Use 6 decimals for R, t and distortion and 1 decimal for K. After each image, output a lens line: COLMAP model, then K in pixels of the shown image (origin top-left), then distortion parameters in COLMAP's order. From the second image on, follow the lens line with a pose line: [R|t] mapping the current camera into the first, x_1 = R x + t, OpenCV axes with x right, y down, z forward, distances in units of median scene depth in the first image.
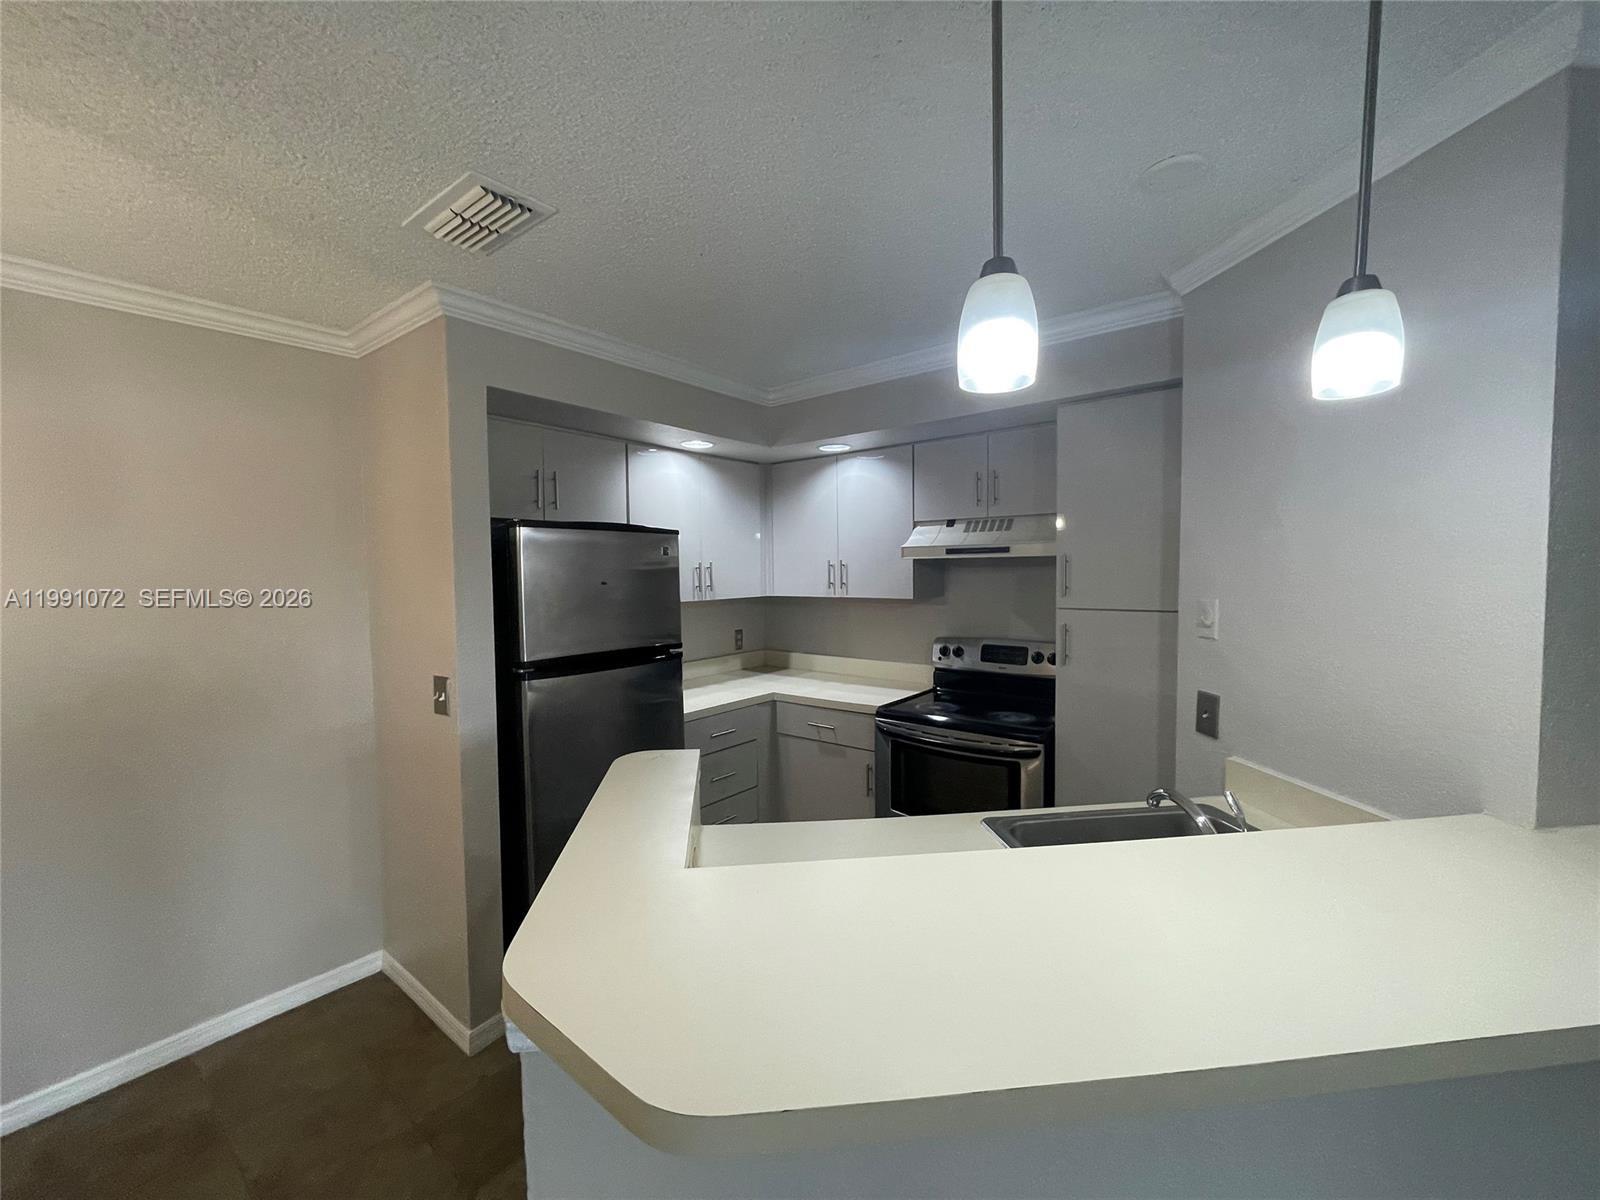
lens RADIAL K [[642.8, 0, 800.0], [0, 642.8, 600.0], [0, 0, 1]] dist [-0.001010, -0.000113]
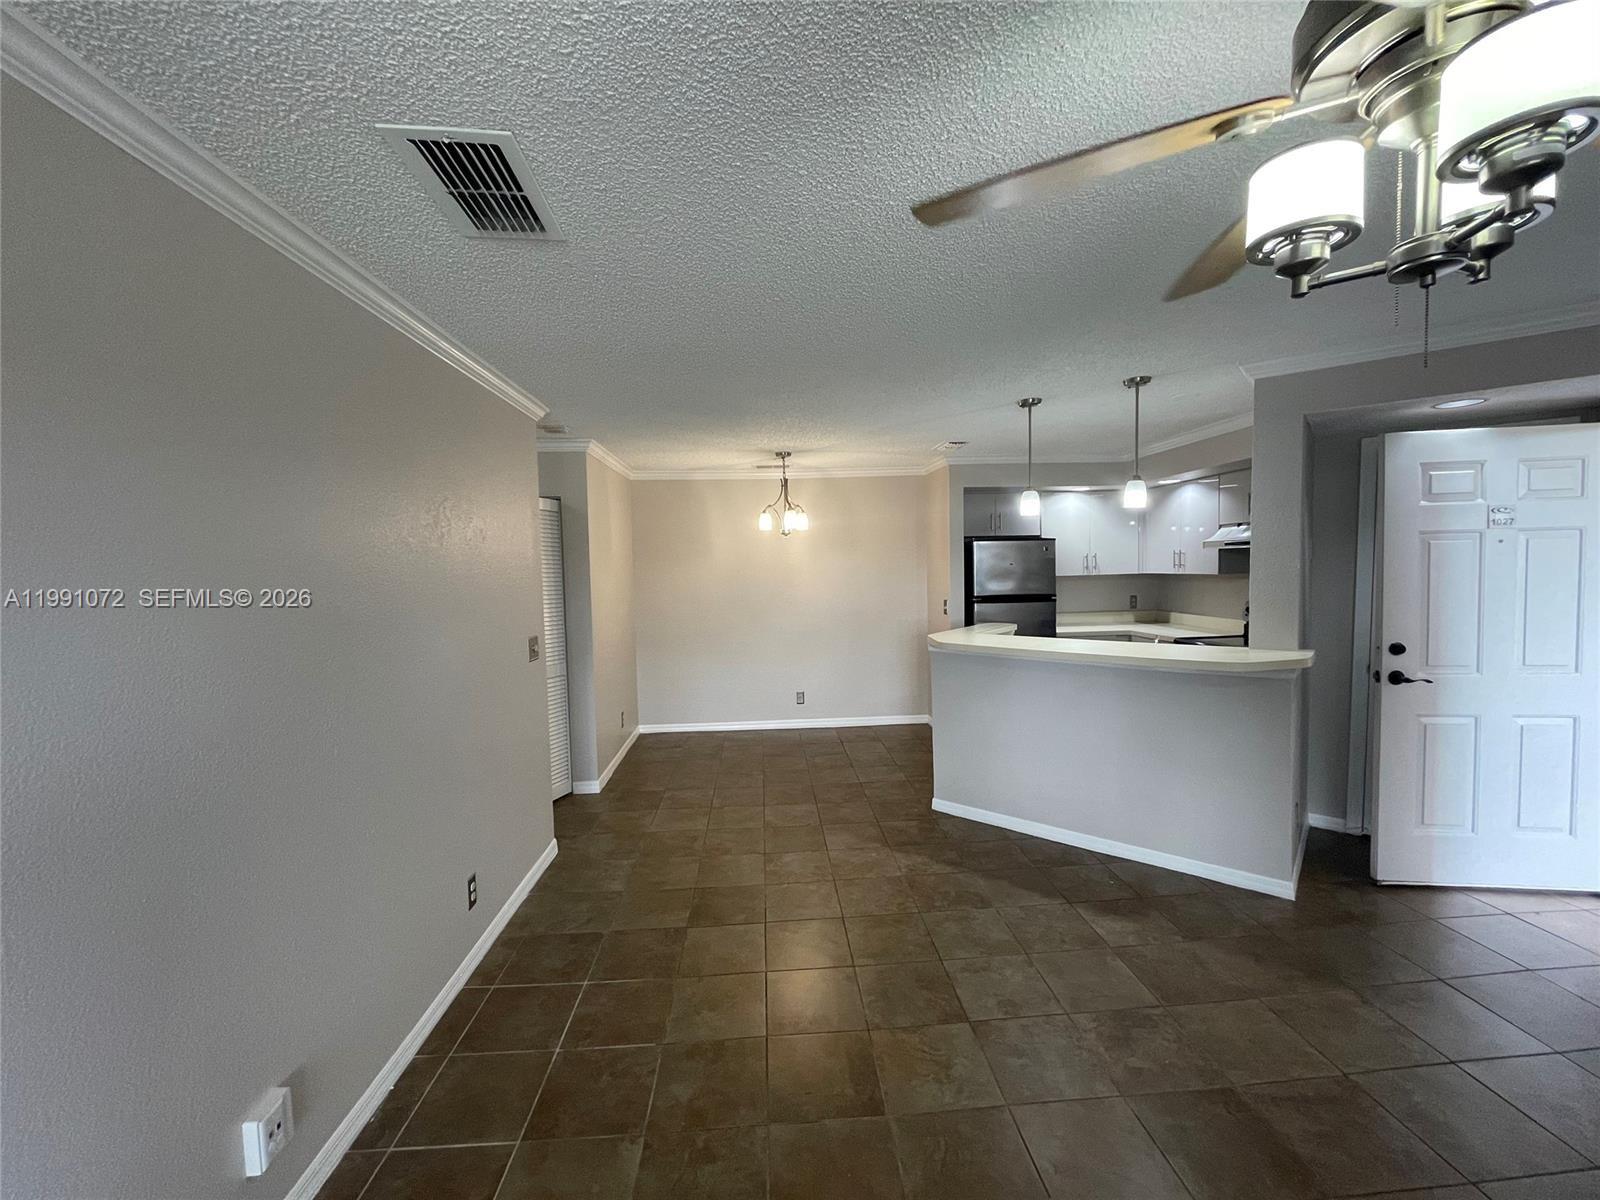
lens RADIAL K [[642.8, 0, 800.0], [0, 642.8, 600.0], [0, 0, 1]] dist [-0.001010, -0.000113]
pose [[0.663661, 0.036070, -0.747163, 0.673814], [-0.021718, 0.999345, 0.028953, 0.037620], [0.747718, -0.002988, 0.664010, -0.798158]]
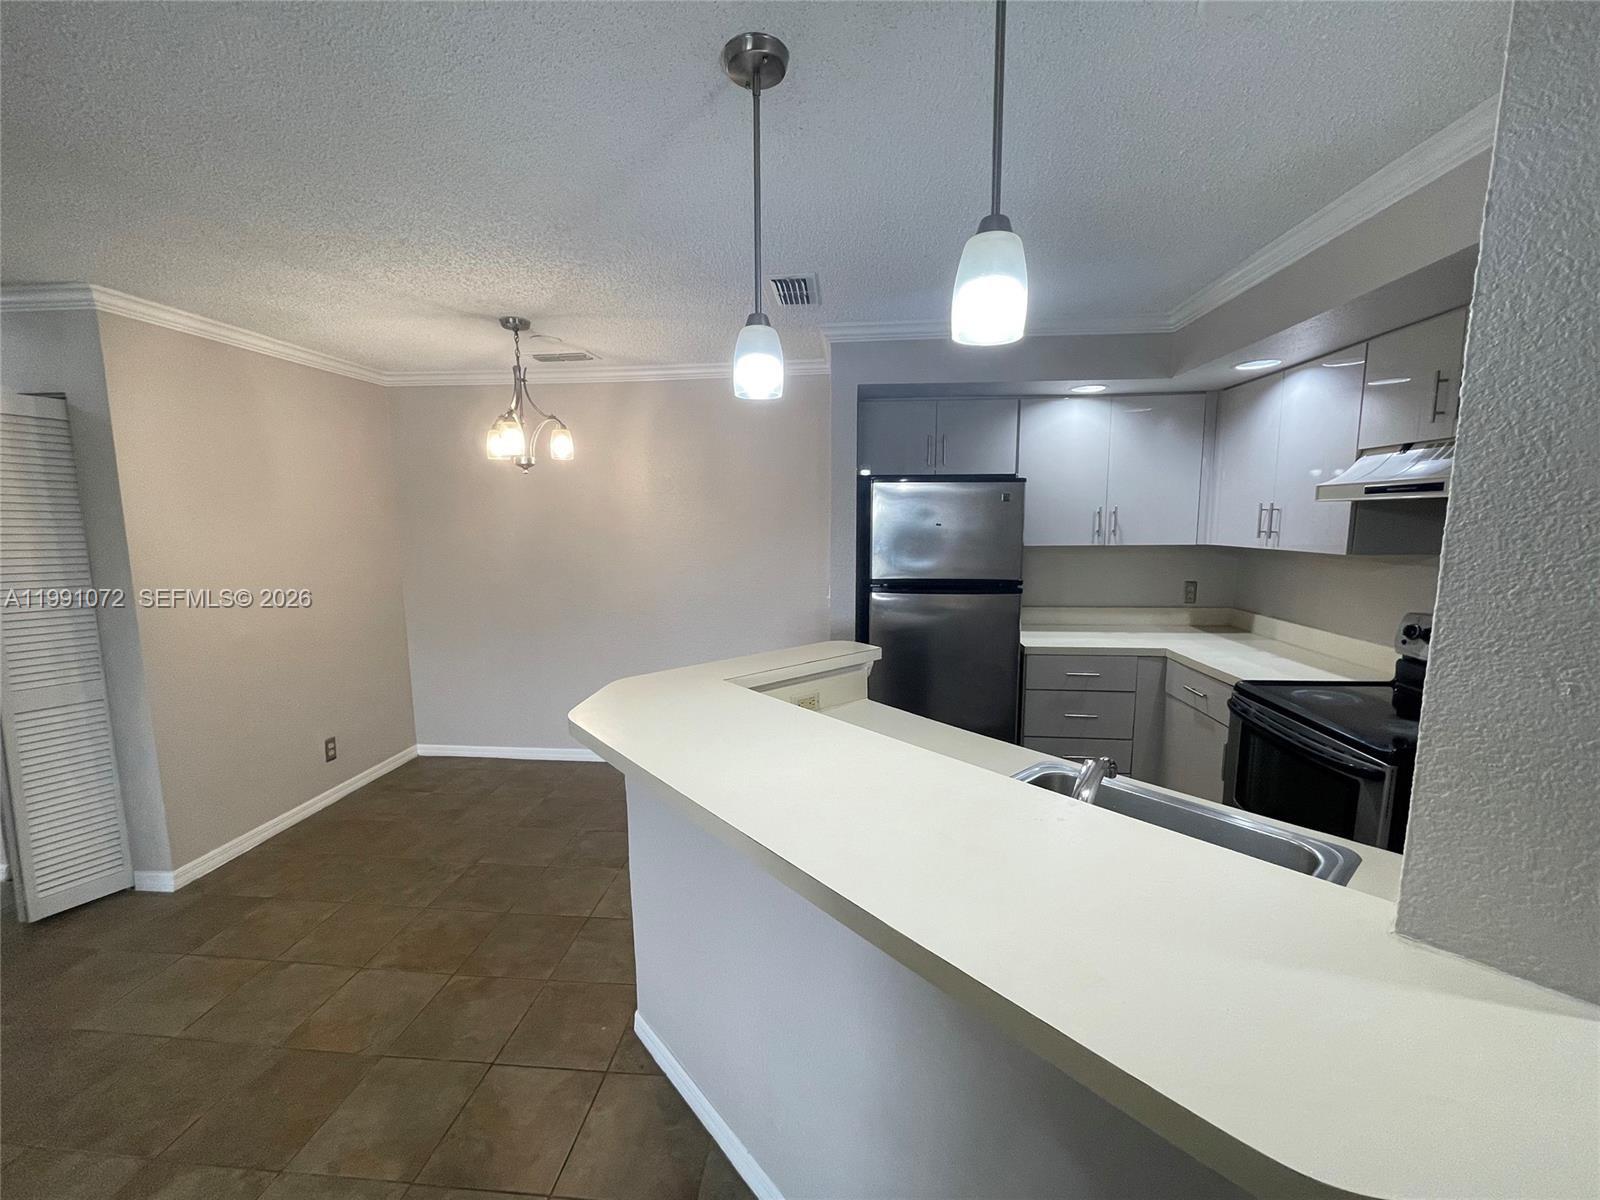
lens RADIAL K [[640.2, 0, 804.8], [0, 640.2, 603.7], [0, 0, 1]] dist [-0.002207, -0.000090]
pose [[0.543866, 0.120342, -0.830499, 0.460686], [-0.041949, 0.992325, 0.116321, -0.005390], [0.838123, -0.028425, 0.544740, 0.066281]]
